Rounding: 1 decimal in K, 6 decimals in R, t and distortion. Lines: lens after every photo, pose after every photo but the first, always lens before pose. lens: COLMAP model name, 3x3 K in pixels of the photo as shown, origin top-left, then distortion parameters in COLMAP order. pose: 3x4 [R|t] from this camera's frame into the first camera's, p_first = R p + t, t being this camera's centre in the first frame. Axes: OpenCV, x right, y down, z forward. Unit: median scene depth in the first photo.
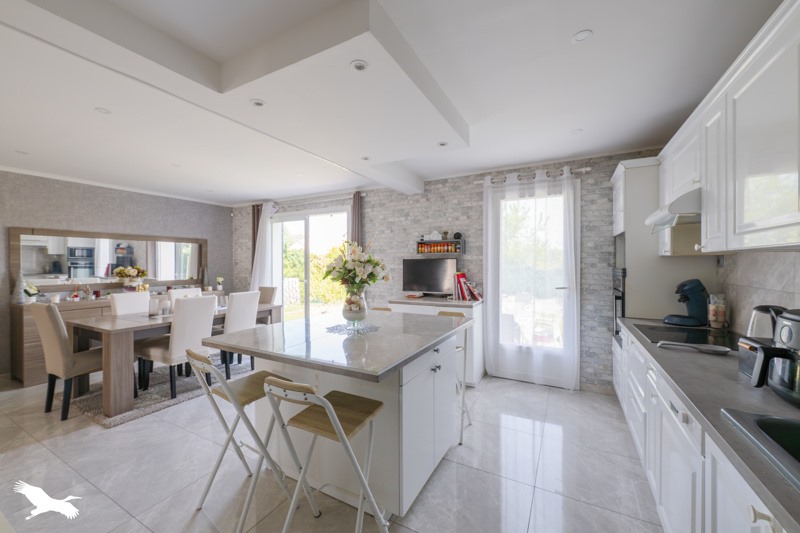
lens RADIAL K [[319.1, 0, 402.5], [0, 319.1, 265.9], [0, 0, 1]] dist [0.001572, 0.000363]
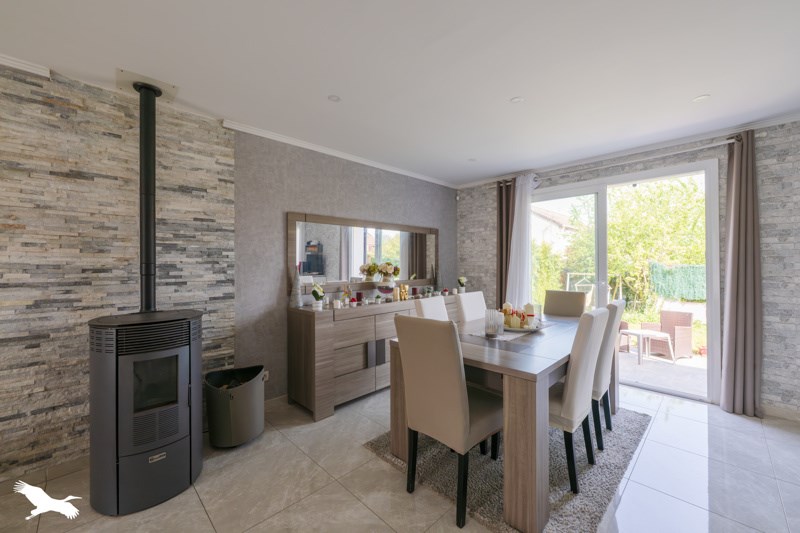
lens RADIAL K [[319.1, 0, 396.2], [0, 319.1, 262.2], [0, 0, 1]] dist [0.001572, 0.000363]
pose [[0.955496, -0.006809, -0.294925, -0.537385], [0.003212, 0.999914, -0.012679, 0.011729], [0.294986, 0.011167, 0.955436, 0.232561]]
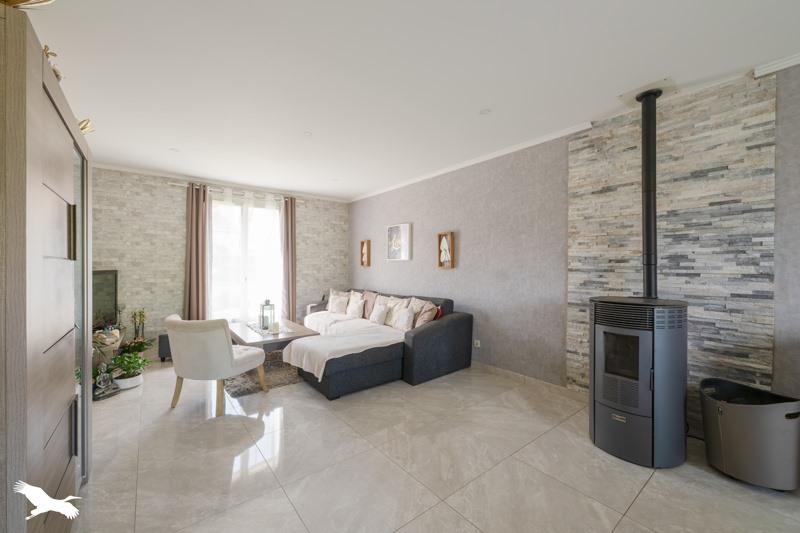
lens RADIAL K [[319.1, 0, 403.6], [0, 319.1, 266.7], [0, 0, 1]] dist [0.001572, 0.000363]
pose [[-0.383389, 0.000753, -0.923586, -0.409474], [-0.008408, 0.999955, 0.004306, 0.025982], [0.923549, 0.009416, -0.383366, 0.388614]]
